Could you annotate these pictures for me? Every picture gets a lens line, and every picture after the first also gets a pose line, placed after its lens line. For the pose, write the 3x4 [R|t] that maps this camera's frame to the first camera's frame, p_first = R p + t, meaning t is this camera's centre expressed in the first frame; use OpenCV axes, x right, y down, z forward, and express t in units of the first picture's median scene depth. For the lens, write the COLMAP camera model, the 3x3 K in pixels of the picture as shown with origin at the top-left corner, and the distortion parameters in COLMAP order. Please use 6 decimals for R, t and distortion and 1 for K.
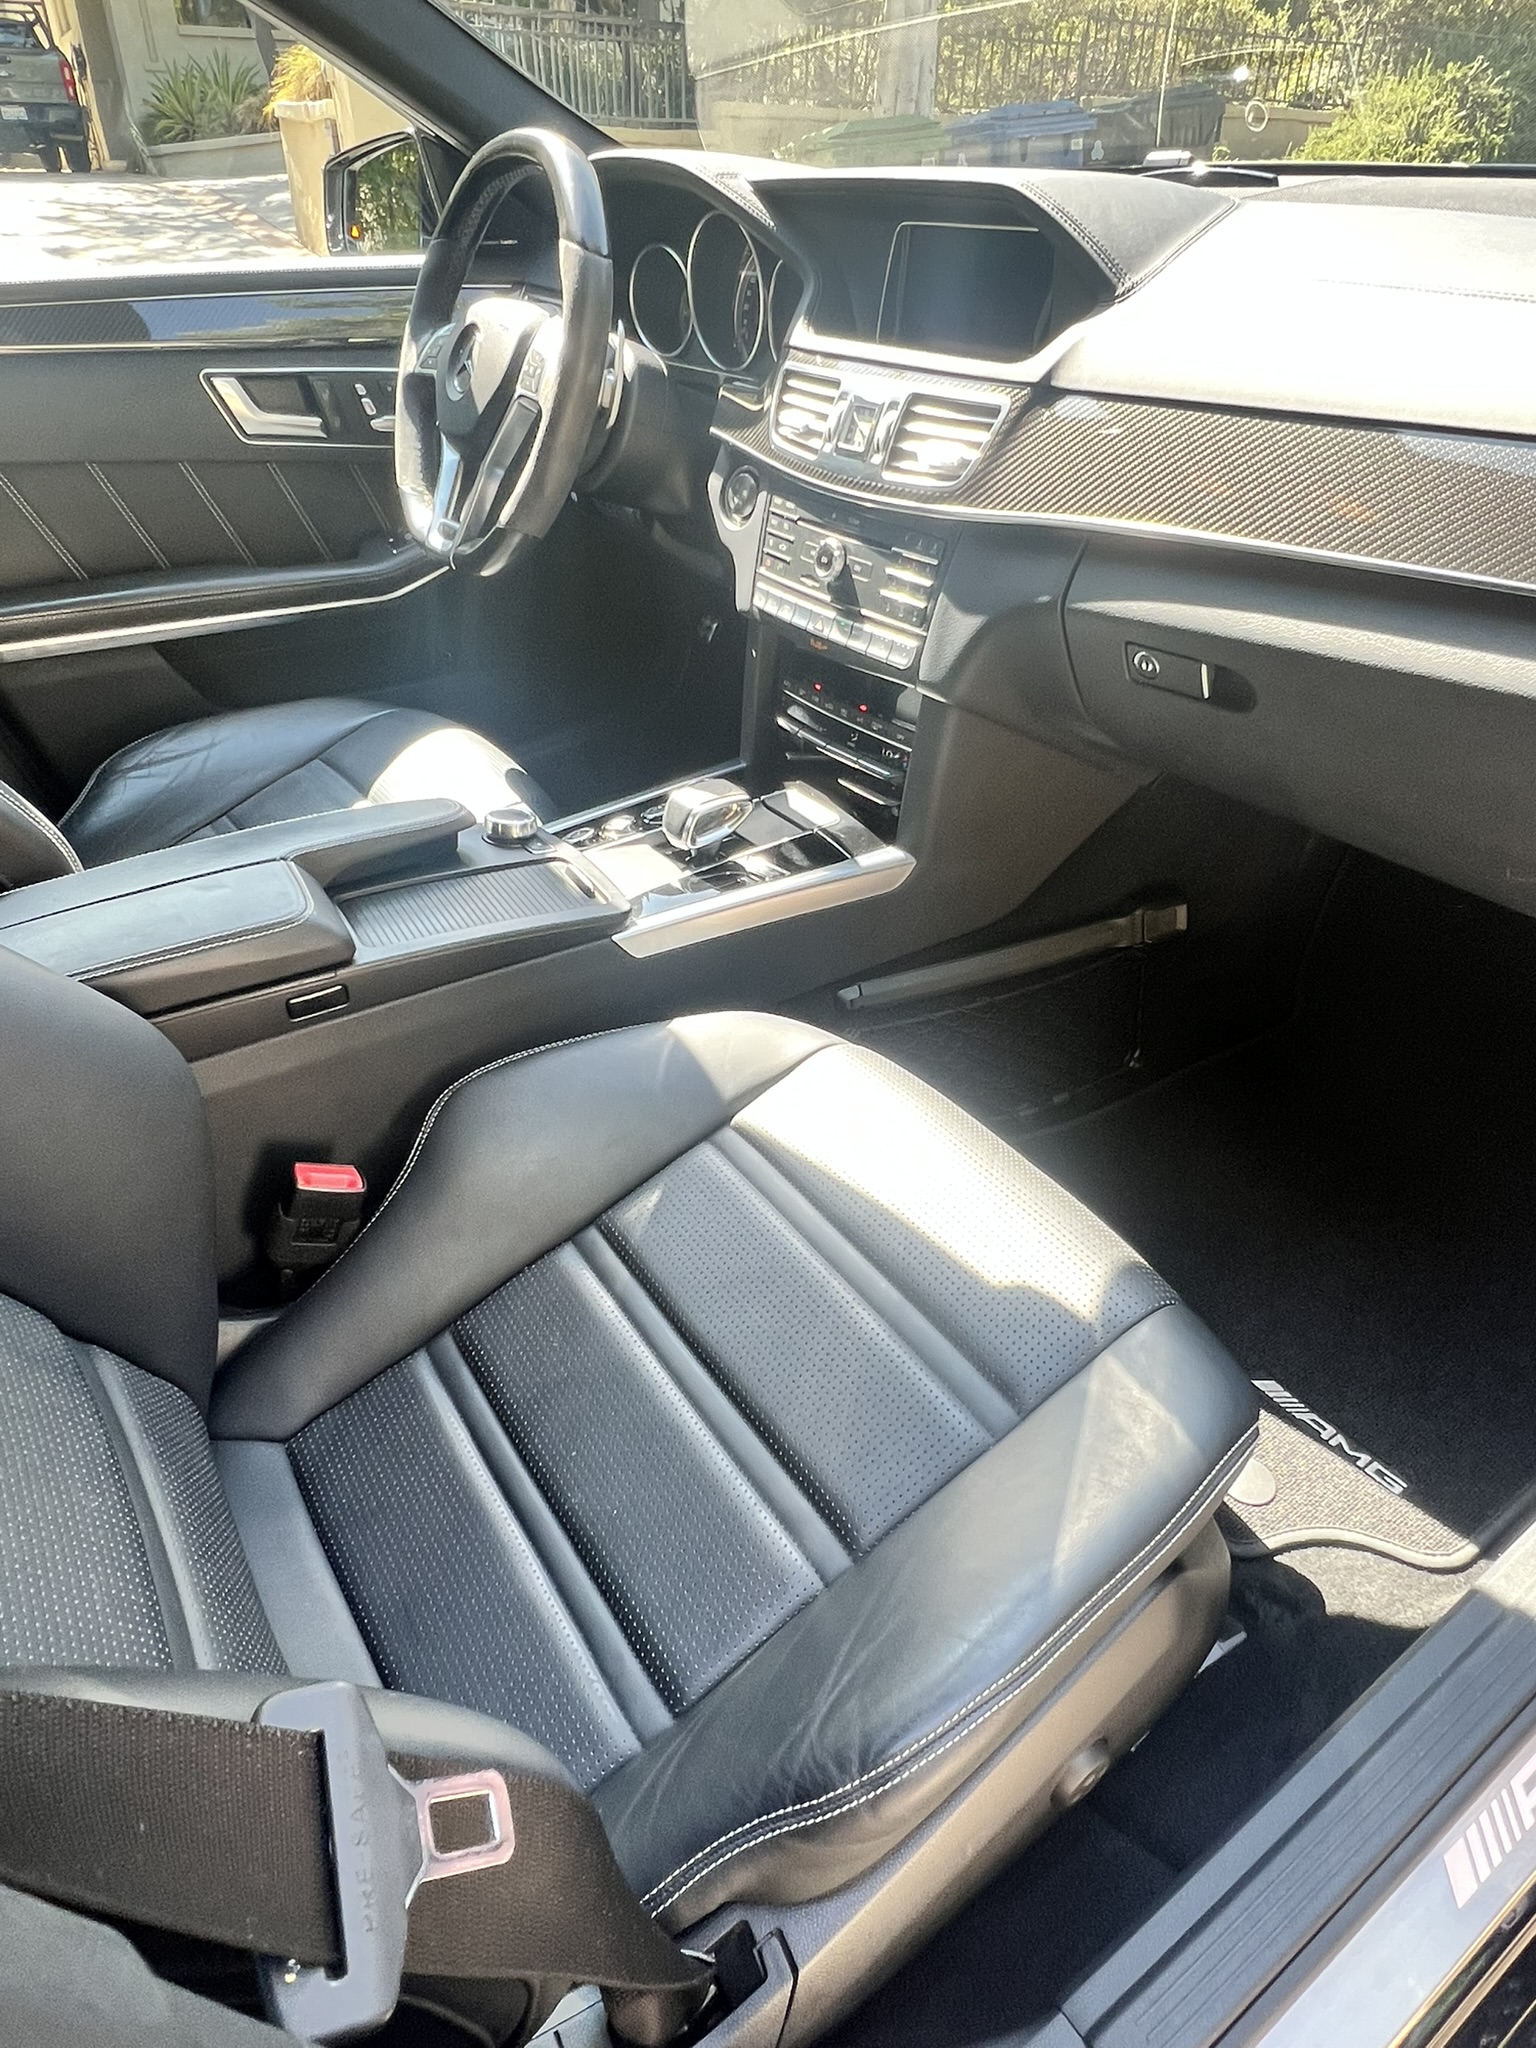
lens RADIAL K [[1237.6, 0, 768.0], [0, 1237.6, 1024.1], [0, 0, 1]] dist [0.000302, 0.000611]
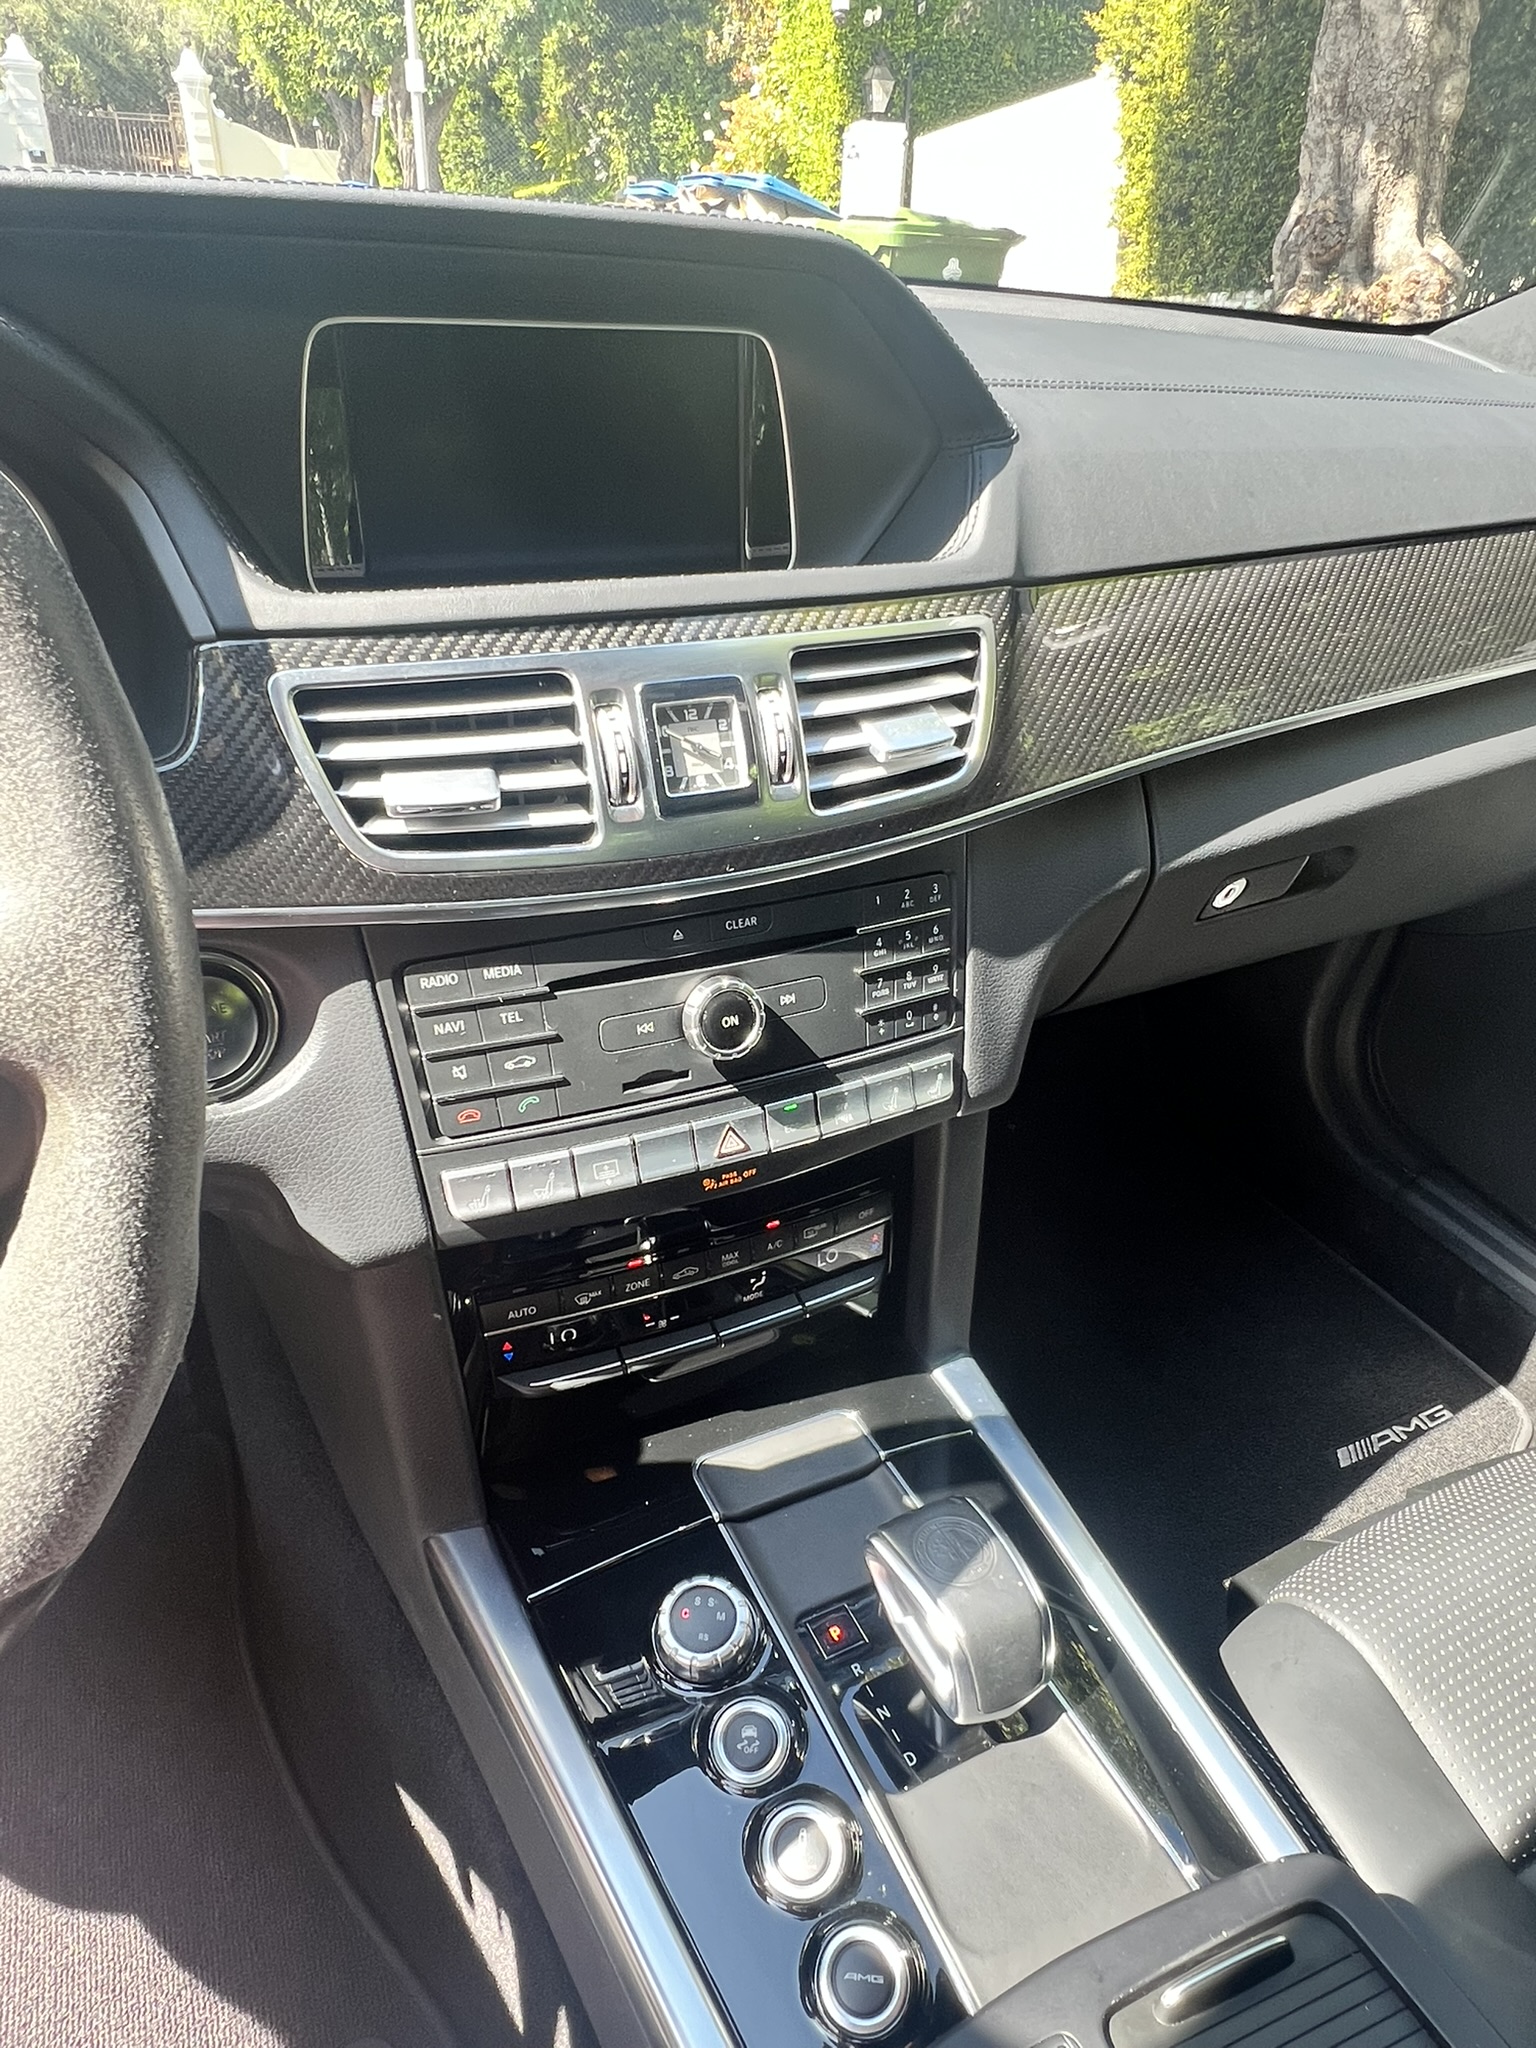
lens RADIAL K [[1237.6, 0, 770.6], [0, 1237.6, 1023.7], [0, 0, 1]] dist [0.000302, 0.000611]
pose [[0.155146, -0.459911, 0.874307, -0.359136], [0.549263, 0.775776, 0.310614, -0.517963], [-0.821121, 0.432034, 0.372970, 0.833838]]
